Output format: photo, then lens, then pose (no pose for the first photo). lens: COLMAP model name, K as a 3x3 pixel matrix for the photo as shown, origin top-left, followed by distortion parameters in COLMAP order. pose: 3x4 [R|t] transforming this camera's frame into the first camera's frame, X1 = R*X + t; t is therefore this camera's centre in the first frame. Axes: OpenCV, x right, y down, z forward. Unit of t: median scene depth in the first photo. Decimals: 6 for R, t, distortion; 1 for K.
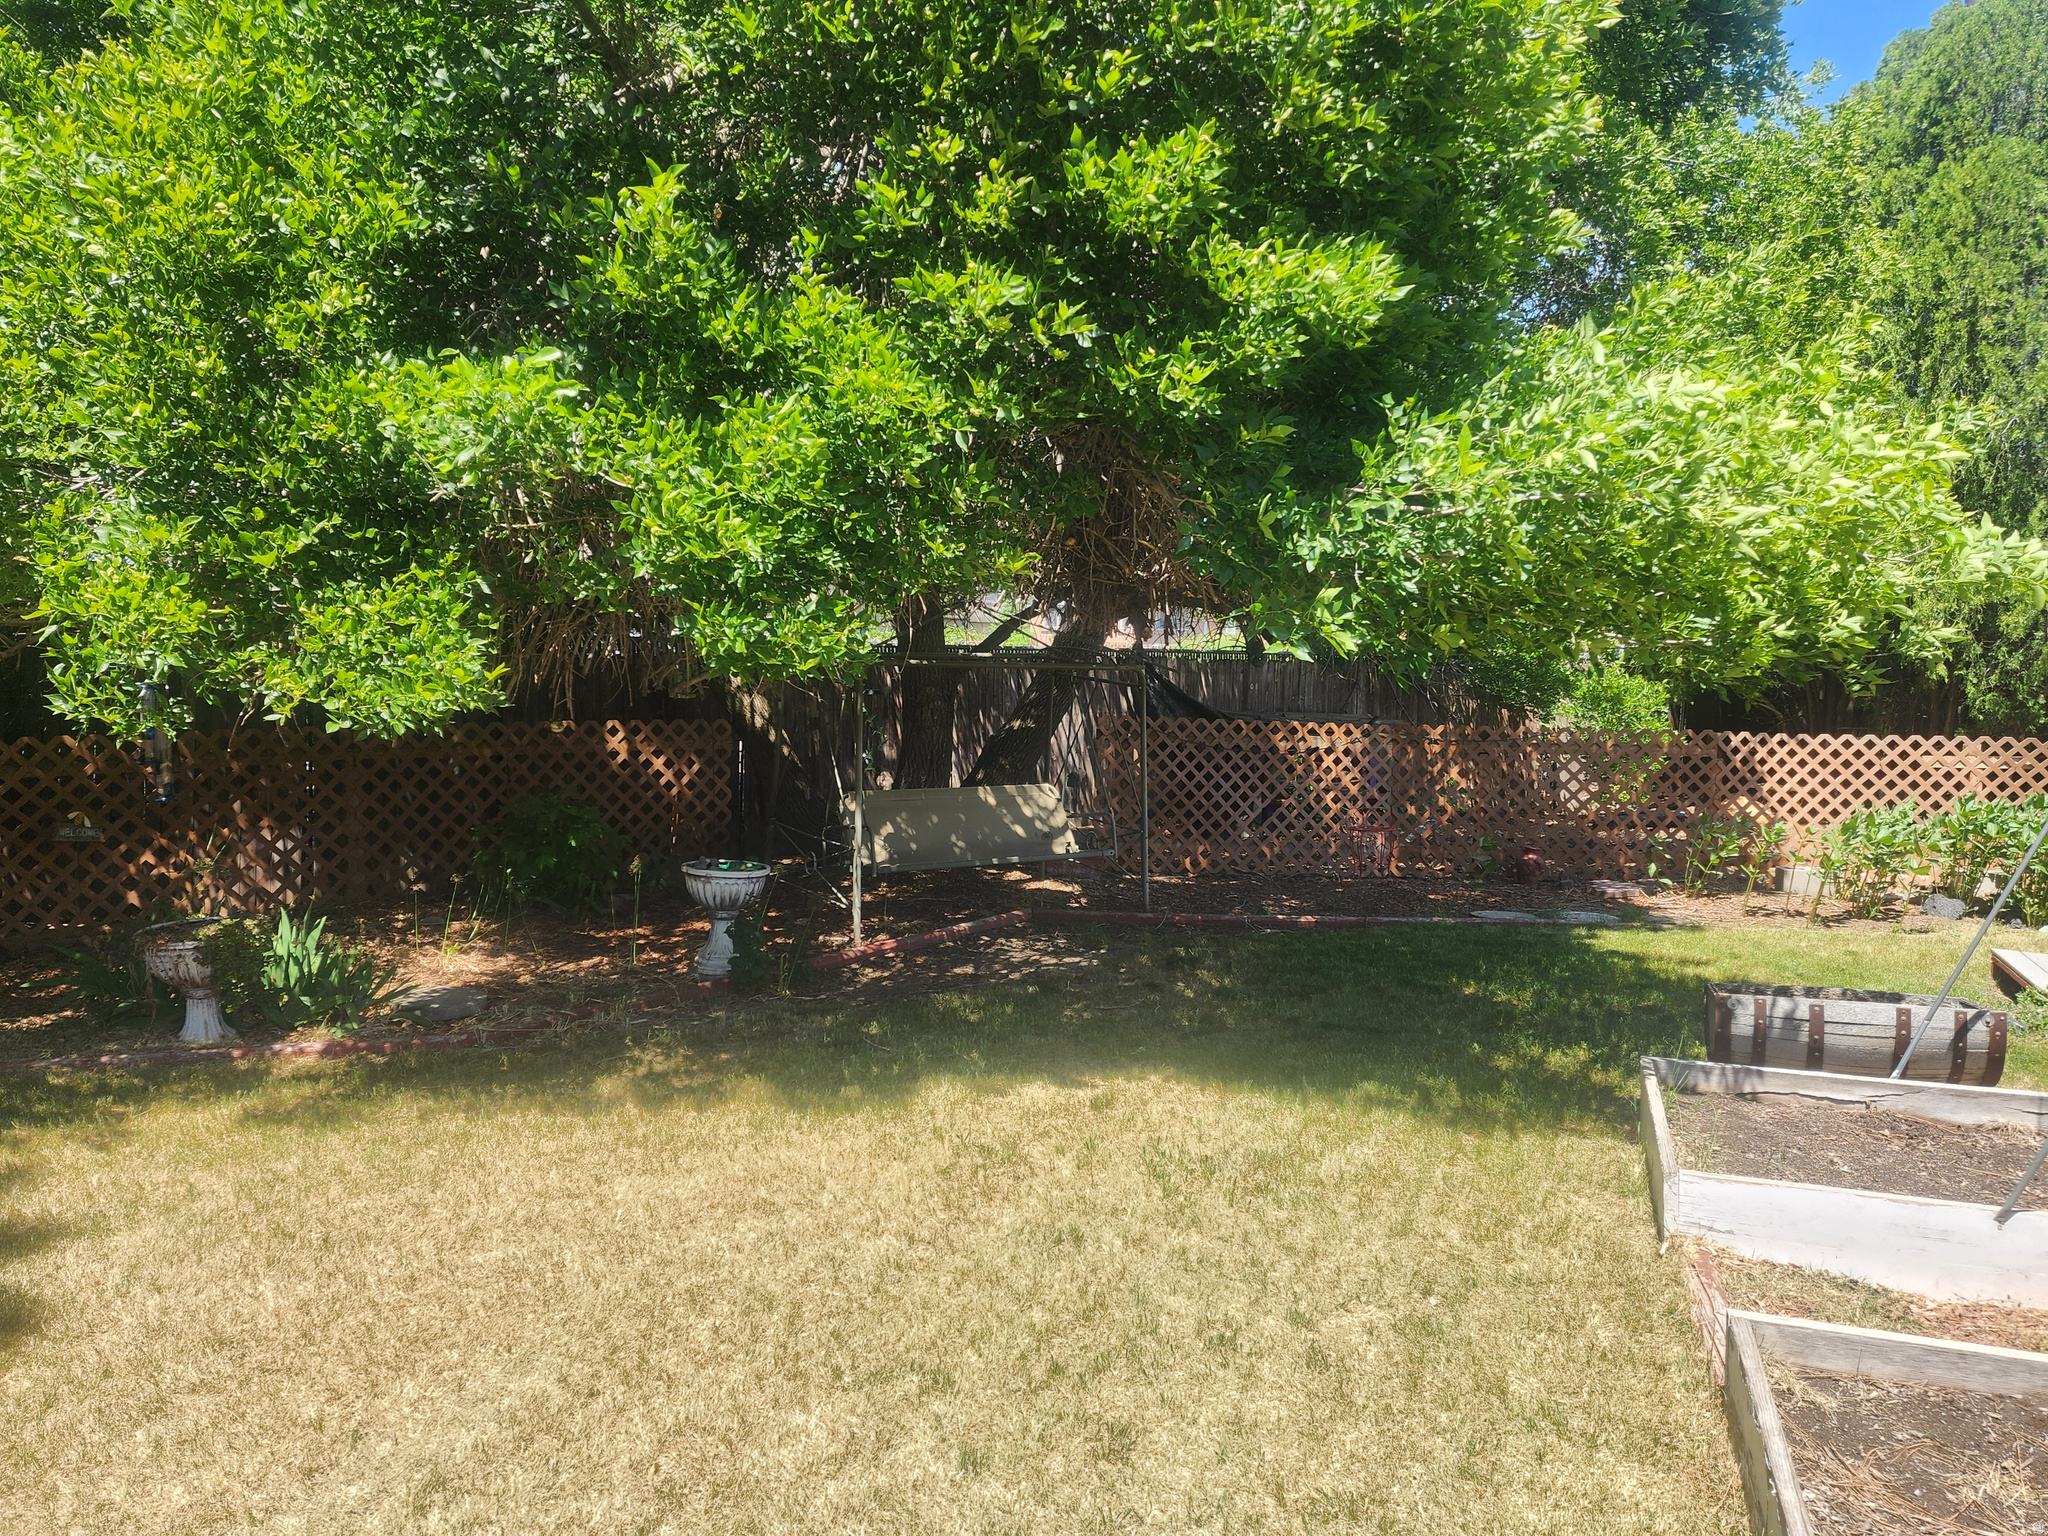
lens RADIAL K [[1413.5, 0, 1029.4], [0, 1413.5, 753.2], [0, 0, 1]] dist [0.081201, -0.069045]
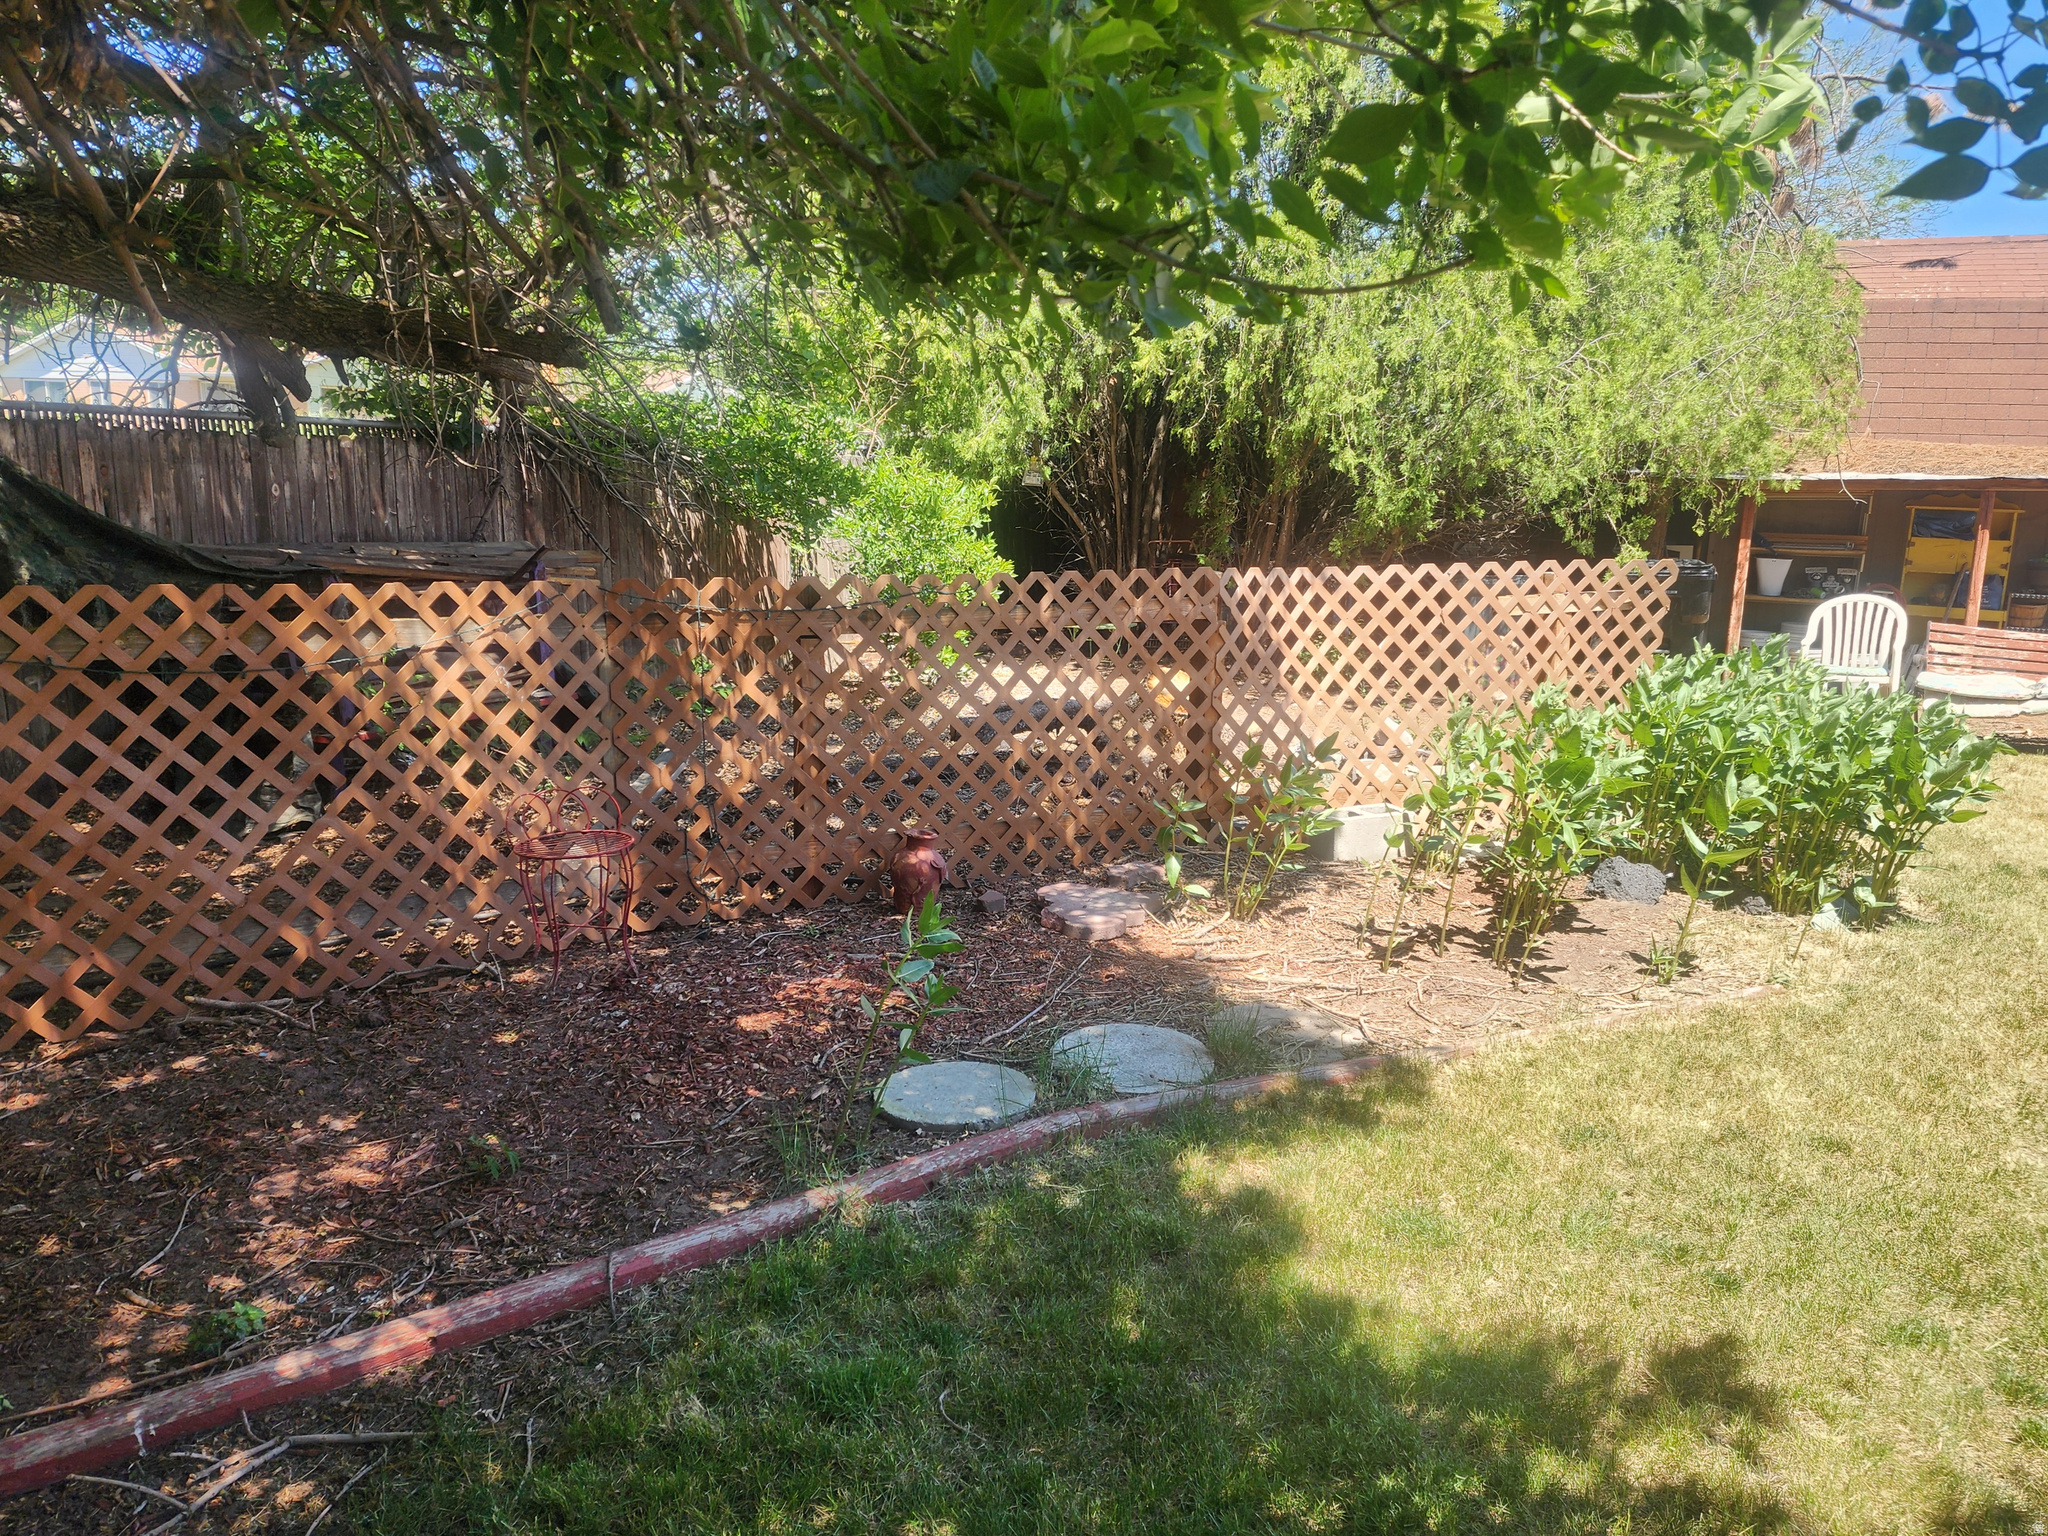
lens RADIAL K [[1413.5, 0, 1015.9], [0, 1413.5, 750.5], [0, 0, 1]] dist [0.081201, -0.069045]
pose [[0.841622, -0.110518, 0.528638, 0.134591], [0.040466, 0.988991, 0.142335, -0.026164], [-0.538549, -0.098400, 0.836829, 0.593930]]
